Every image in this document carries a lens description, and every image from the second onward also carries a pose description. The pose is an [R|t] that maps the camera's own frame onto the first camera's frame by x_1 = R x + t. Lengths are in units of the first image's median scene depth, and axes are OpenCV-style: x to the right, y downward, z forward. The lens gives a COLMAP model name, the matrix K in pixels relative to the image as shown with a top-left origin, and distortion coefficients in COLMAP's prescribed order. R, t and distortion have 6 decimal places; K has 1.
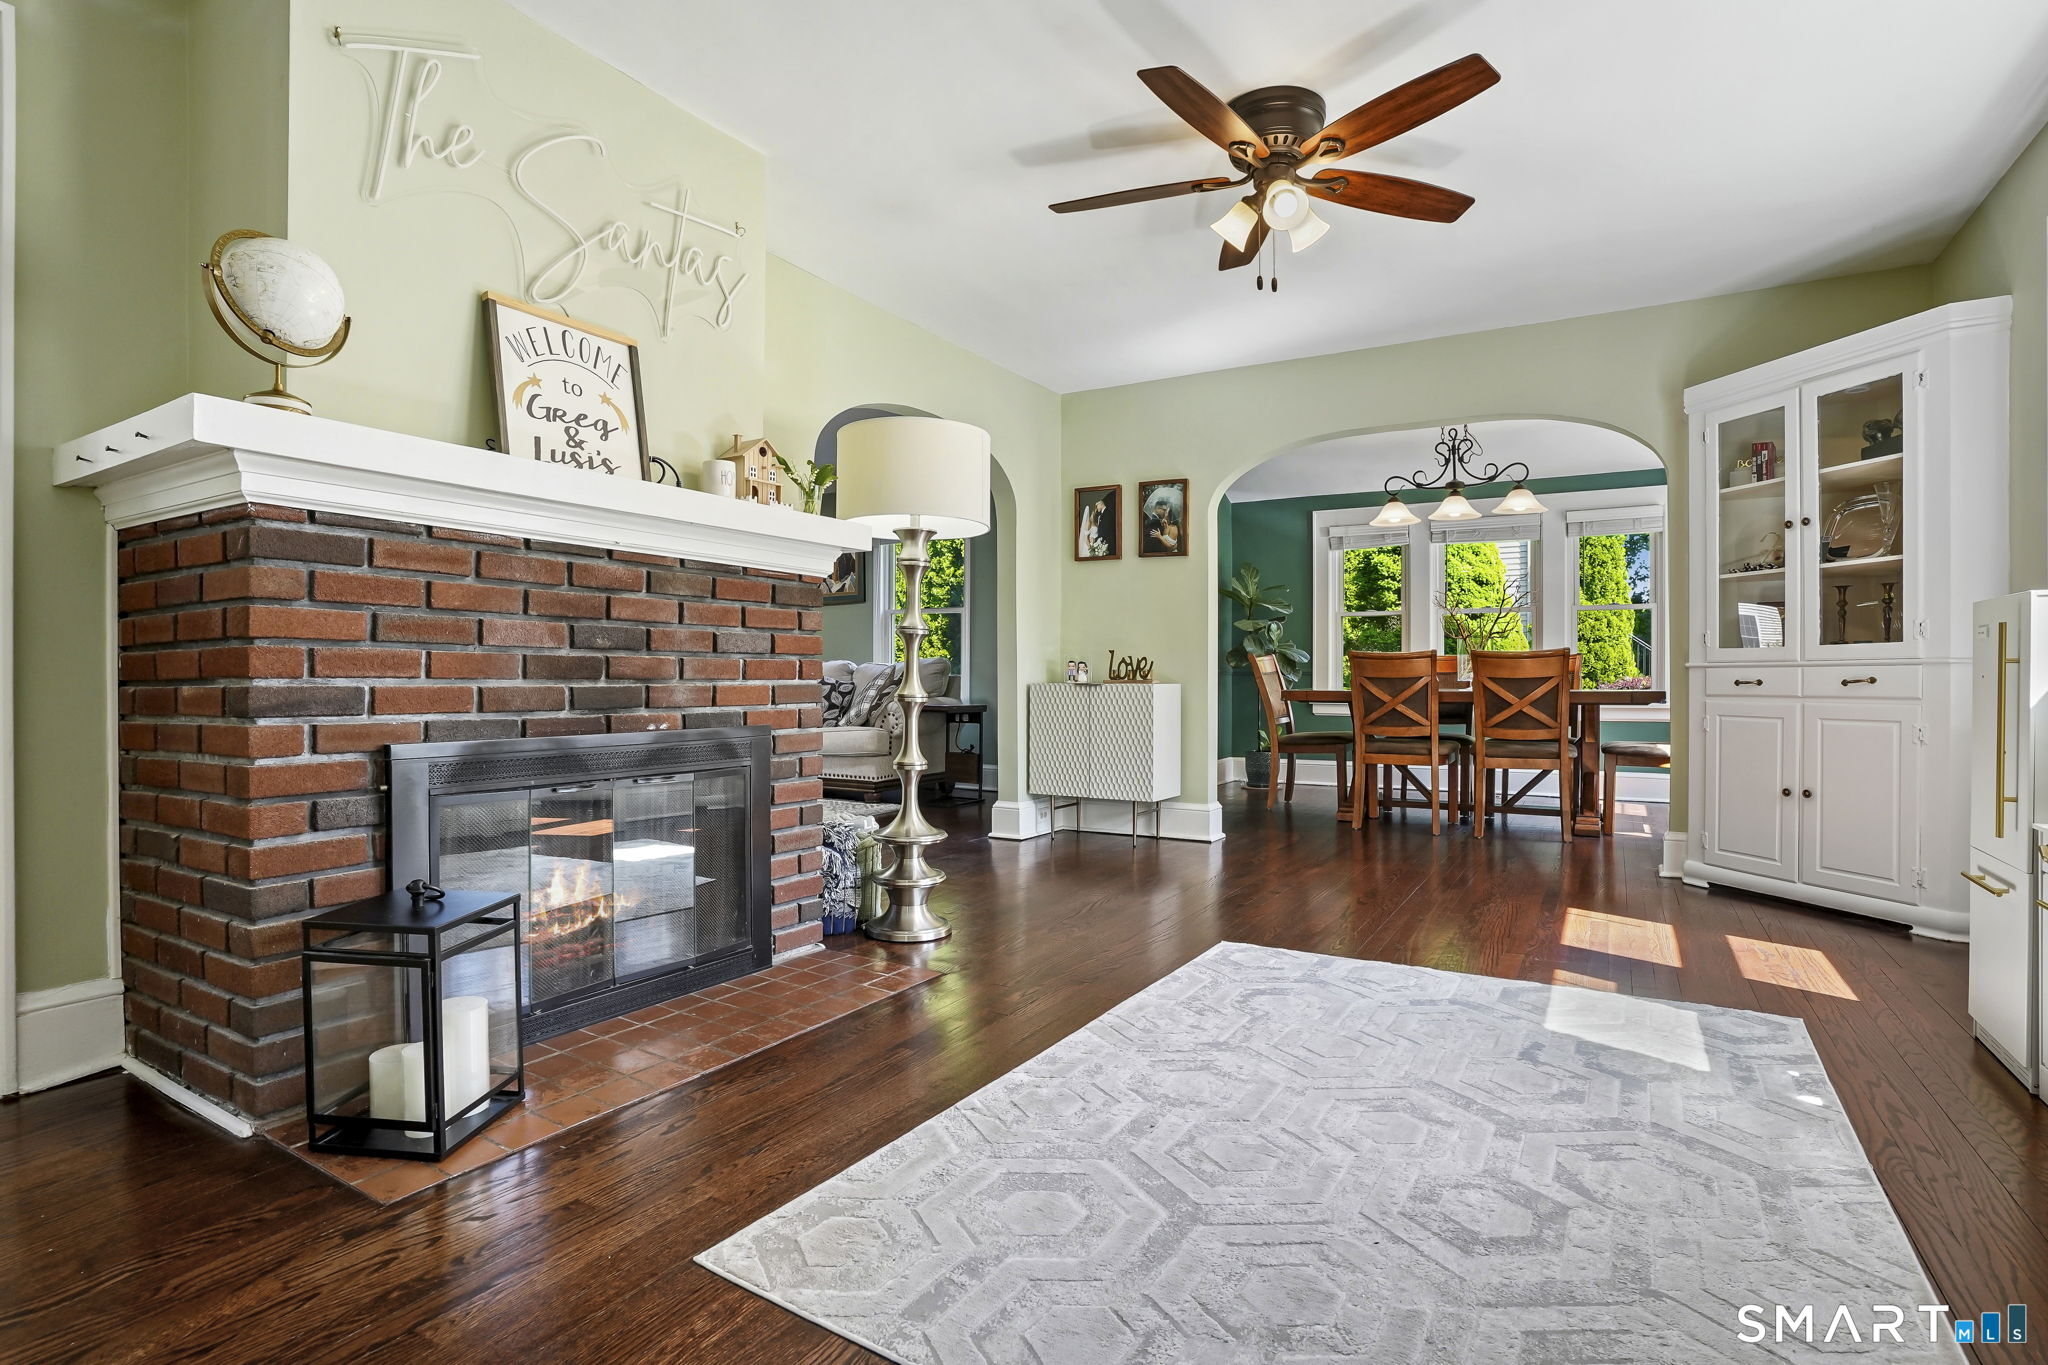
lens RADIAL K [[1025.8, 0, 1036.6], [0, 1025.8, 704.9], [0, 0, 1]] dist [-0.075042, 0.033880]
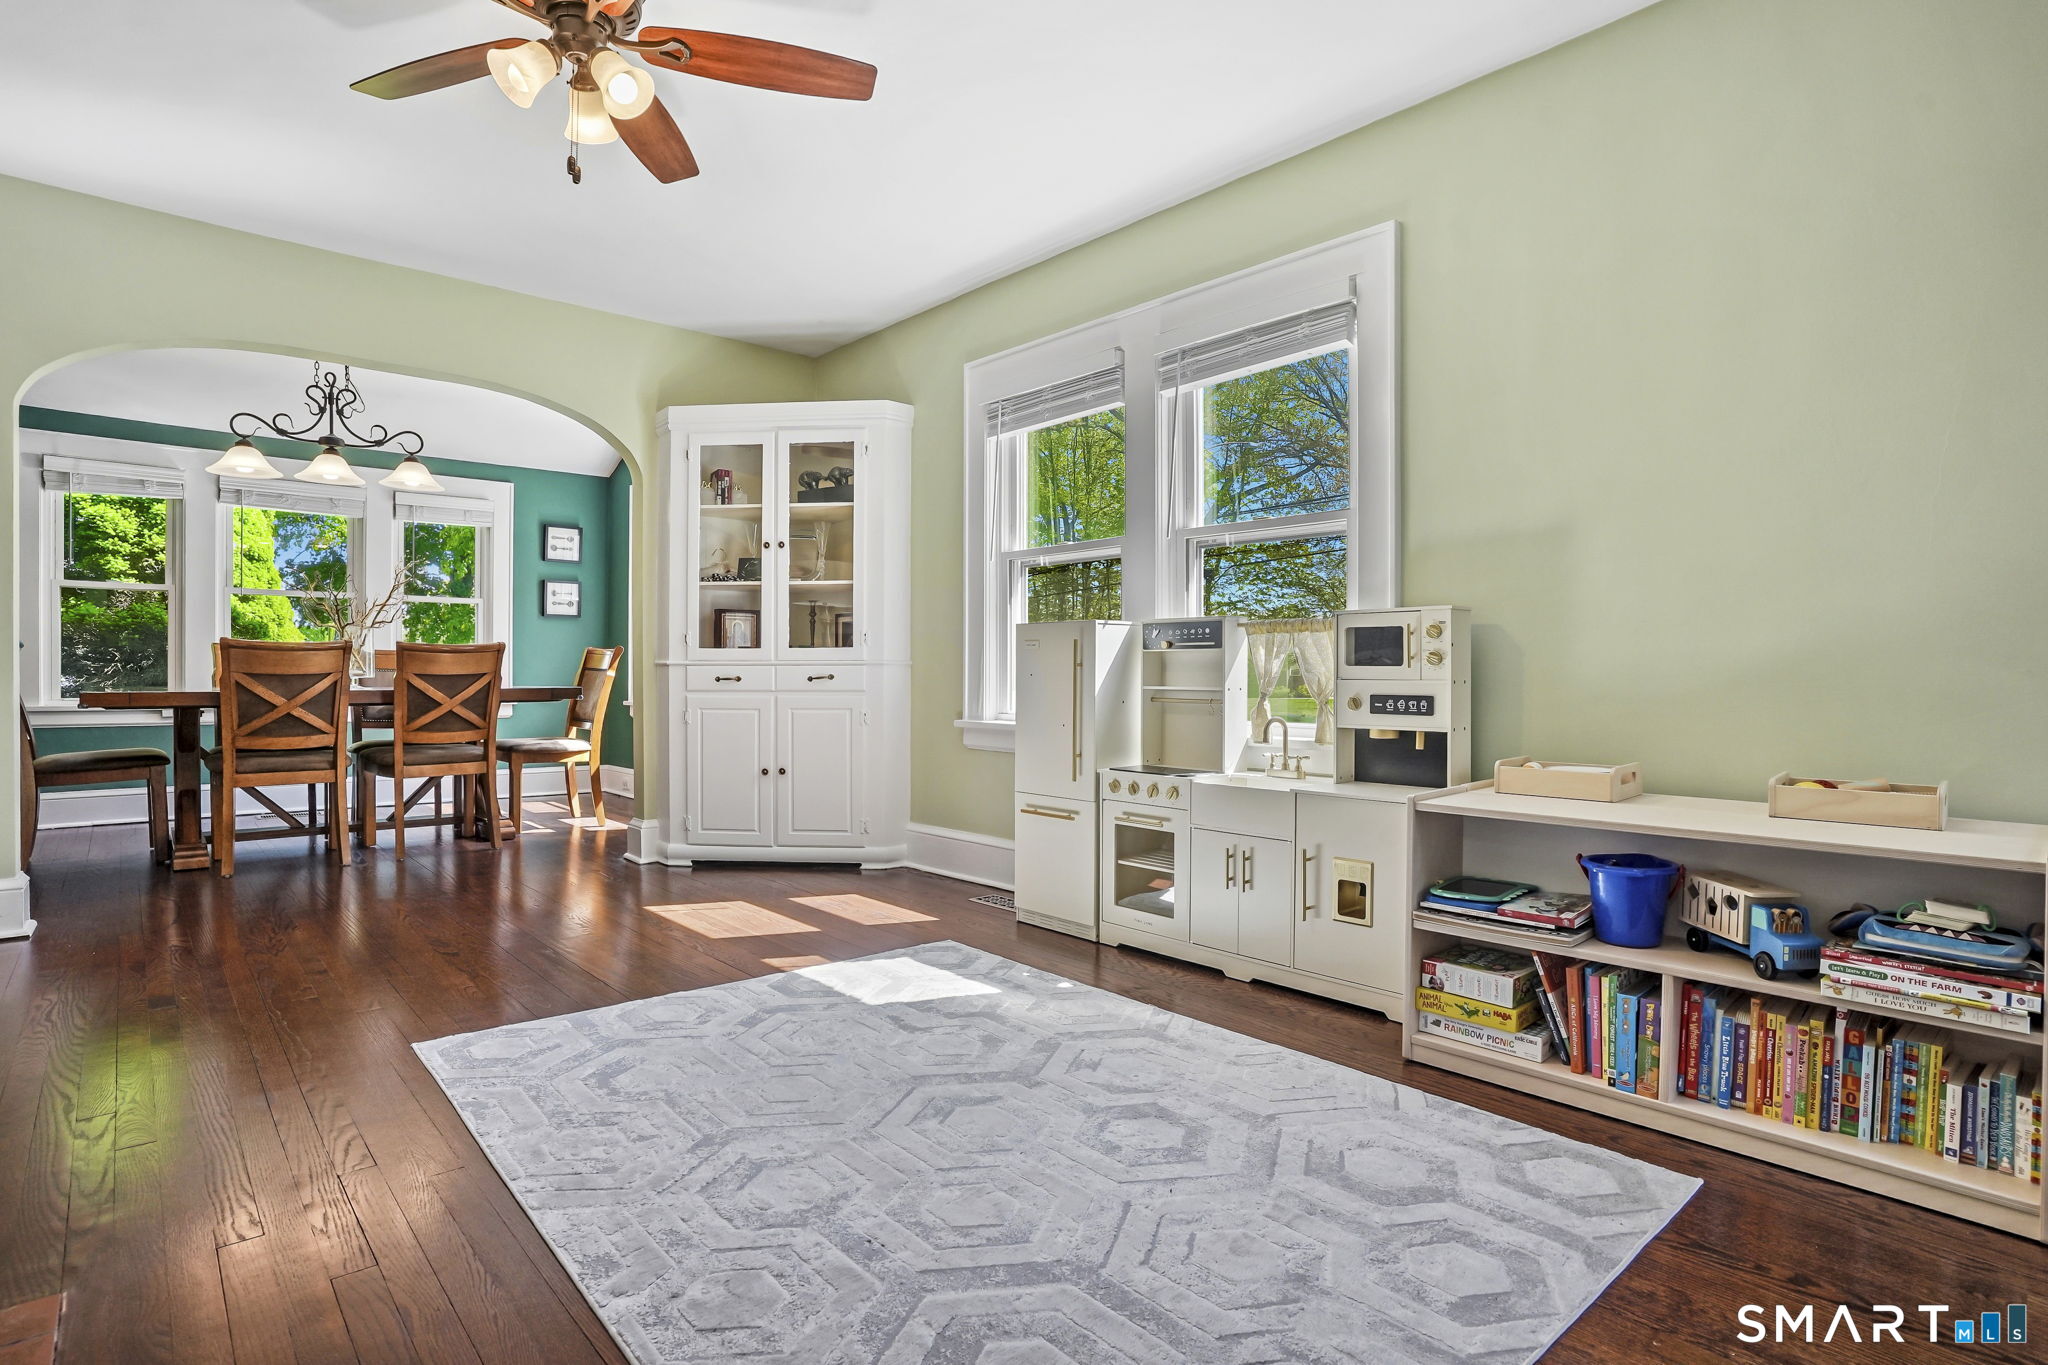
lens RADIAL K [[1025.8, 0, 1036.6], [0, 1025.8, 704.9], [0, 0, 1]] dist [-0.075042, 0.033880]
pose [[0.297954, -0.026303, 0.954218, -0.381473], [0.021395, 0.999553, 0.020872, -0.012406], [-0.954340, 0.014196, 0.298384, 0.408082]]
